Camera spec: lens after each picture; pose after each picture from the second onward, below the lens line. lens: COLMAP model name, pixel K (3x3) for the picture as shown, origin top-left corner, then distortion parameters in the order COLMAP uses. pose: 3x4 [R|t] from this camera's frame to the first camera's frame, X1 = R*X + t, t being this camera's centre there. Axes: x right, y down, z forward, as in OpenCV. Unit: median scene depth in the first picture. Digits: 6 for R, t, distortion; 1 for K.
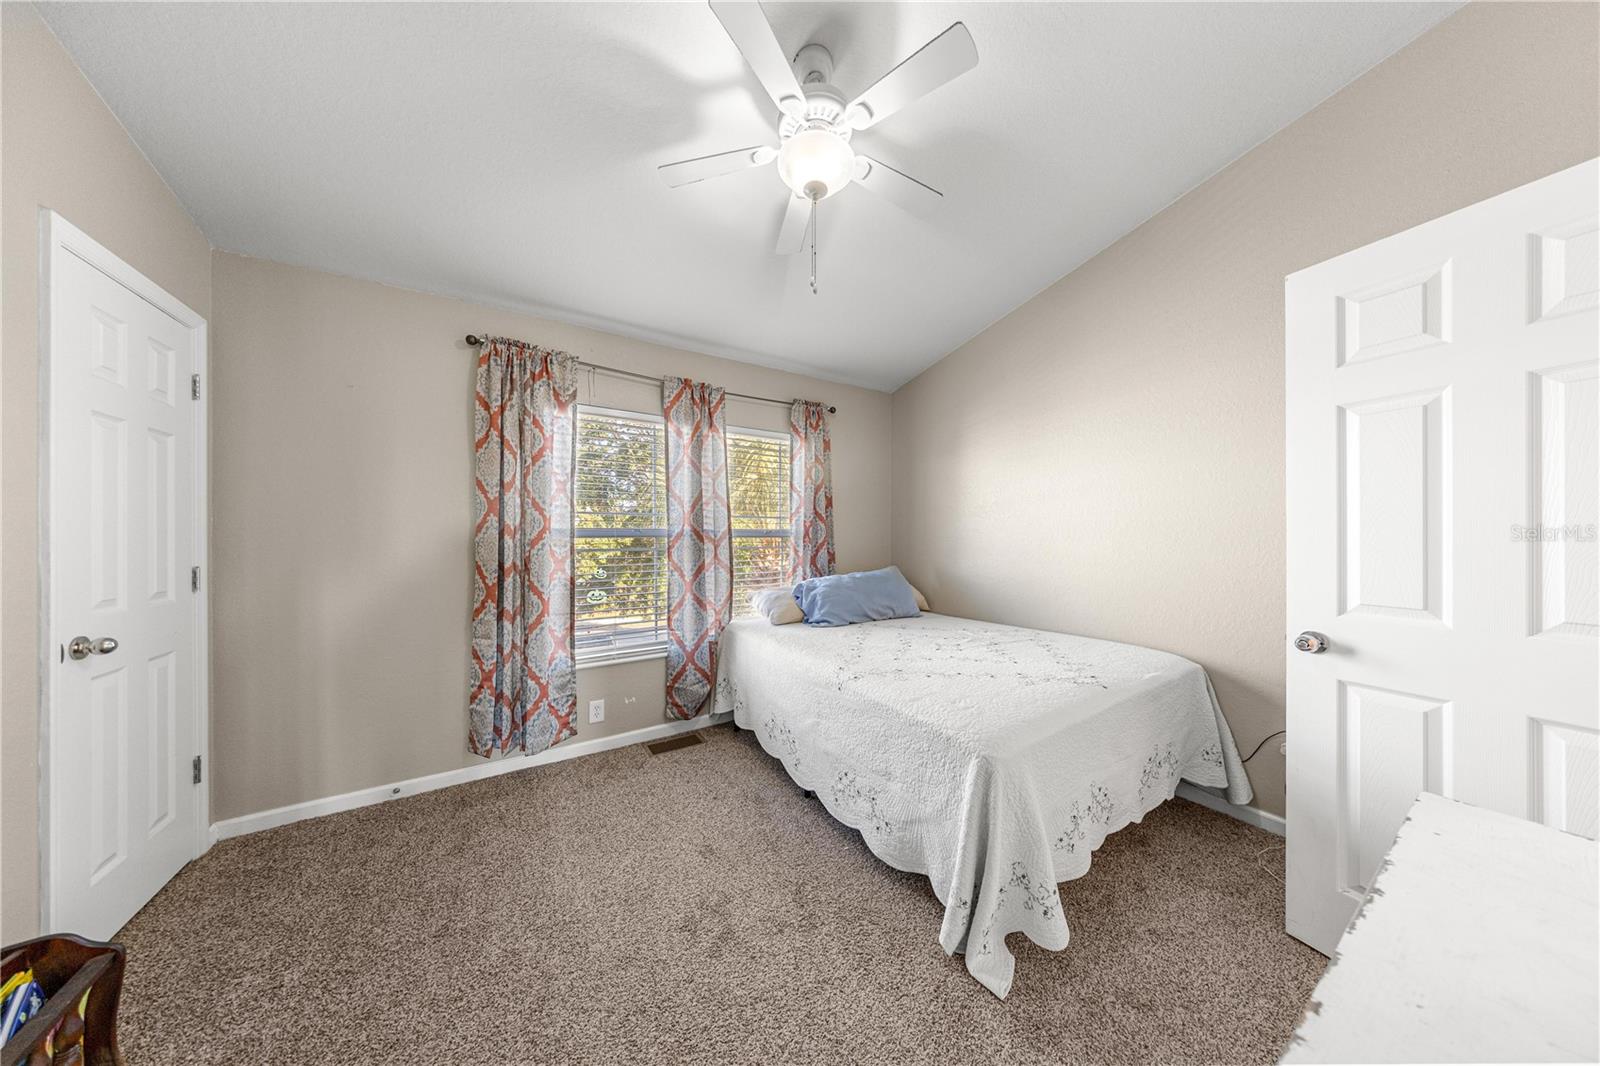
lens RADIAL K [[468.1, 0, 795.7], [0, 468.1, 538.2], [0, 0, 1]] dist [0.001919, -0.000244]
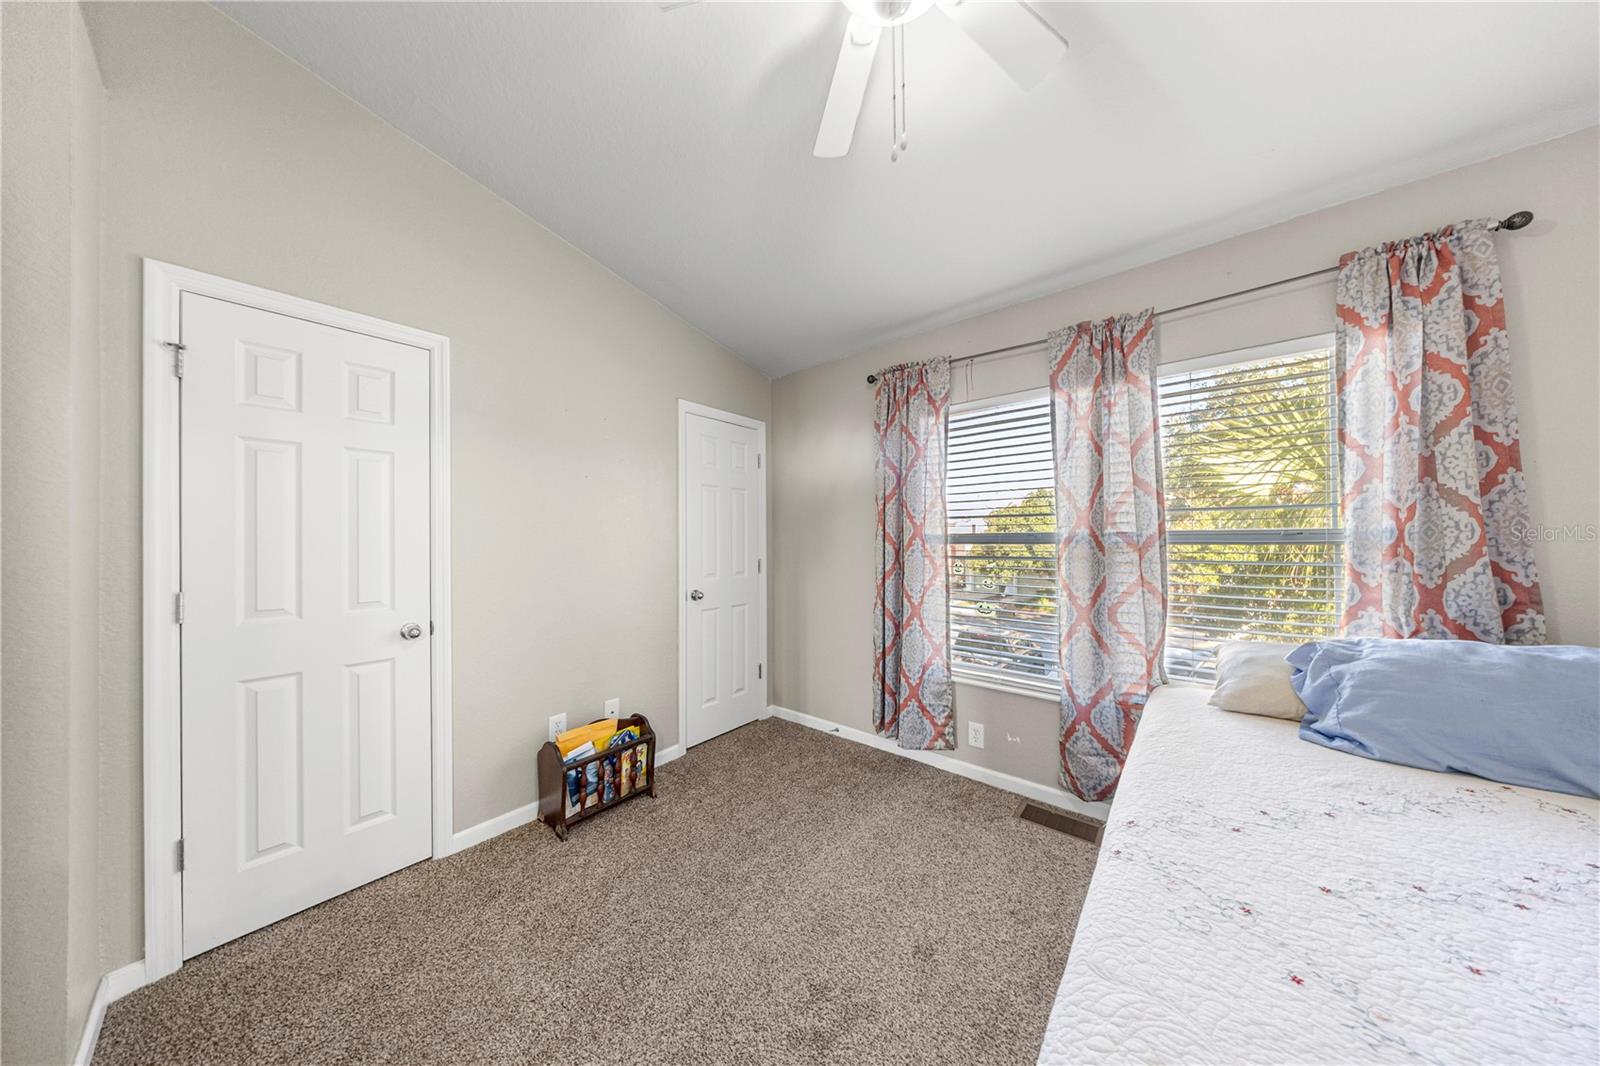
lens RADIAL K [[468.1, 0, 790.6], [0, 468.1, 536.4], [0, 0, 1]] dist [0.001919, -0.000244]
pose [[0.306619, -0.006383, -0.951811, 0.332797], [0.003302, 0.999979, -0.005642, -0.012138], [0.951827, -0.001413, 0.306633, 0.379599]]
